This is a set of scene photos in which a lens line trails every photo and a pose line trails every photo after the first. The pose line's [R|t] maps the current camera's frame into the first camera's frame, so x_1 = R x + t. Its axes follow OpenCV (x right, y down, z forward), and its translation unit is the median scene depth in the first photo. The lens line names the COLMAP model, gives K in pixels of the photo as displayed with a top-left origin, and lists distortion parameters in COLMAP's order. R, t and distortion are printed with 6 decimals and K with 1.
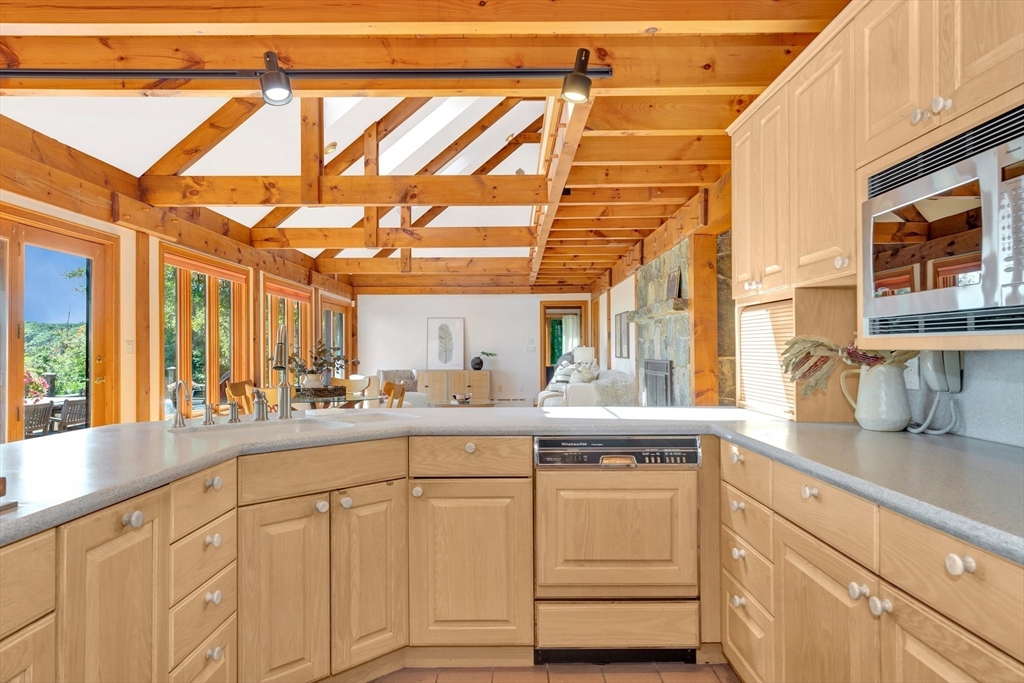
lens RADIAL K [[656.0, 0, 506.9], [0, 656.0, 344.0], [0, 0, 1]] dist [-0.001015, -0.000494]
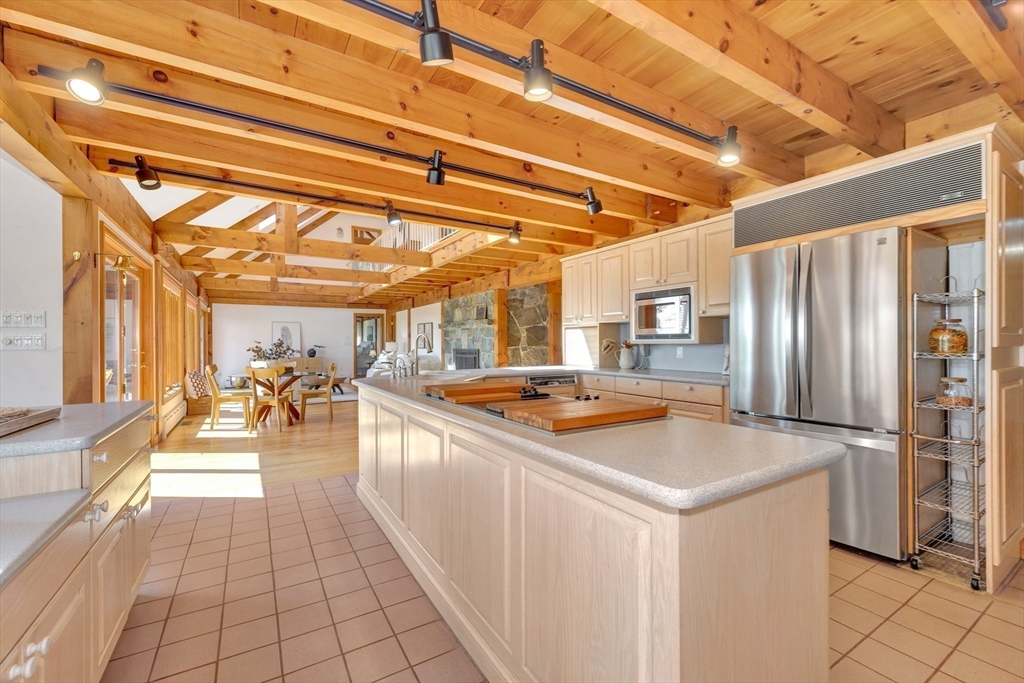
lens RADIAL K [[431.3, 0, 511.7], [0, 431.3, 341.7], [0, 0, 1]] dist [0.003849, -0.000139]
pose [[0.848590, 0.002155, 0.529047, -0.215336], [-0.004234, 0.999987, 0.002718, -0.001013], [-0.529035, -0.004546, 0.848588, -0.104034]]
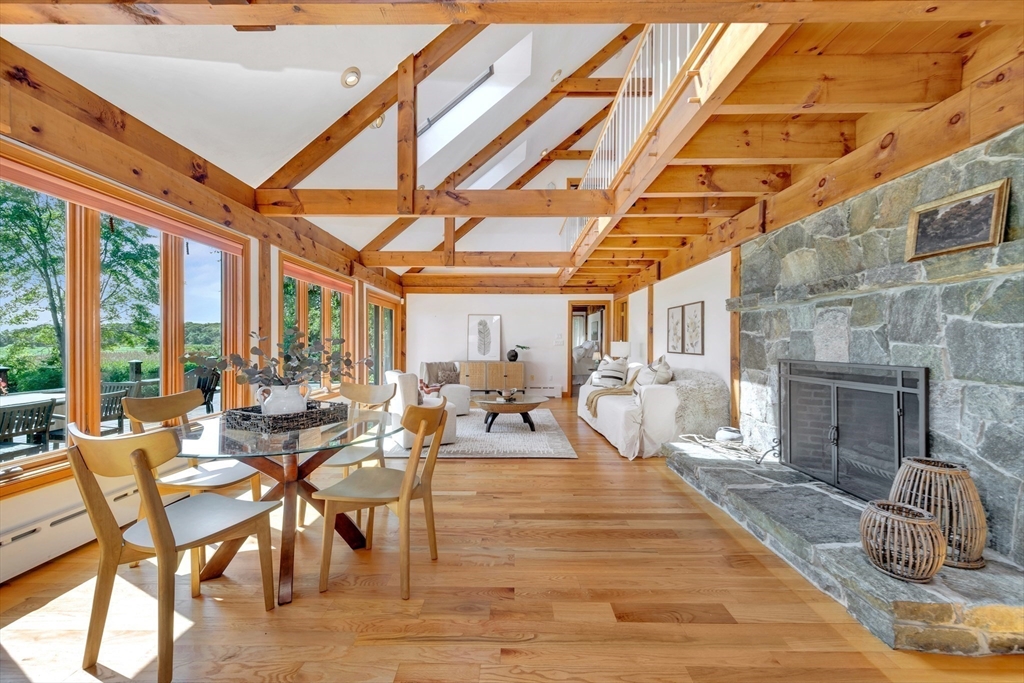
lens RADIAL K [[392.8, 0, 508.6], [0, 392.8, 343.1], [0, 0, 1]] dist [0.009734, -0.000383]
pose [[0.999955, 0.009328, -0.001757, -0.061165], [-0.009311, 0.999909, 0.009739, 0.002568], [0.001847, -0.009723, 0.999951, 0.396484]]
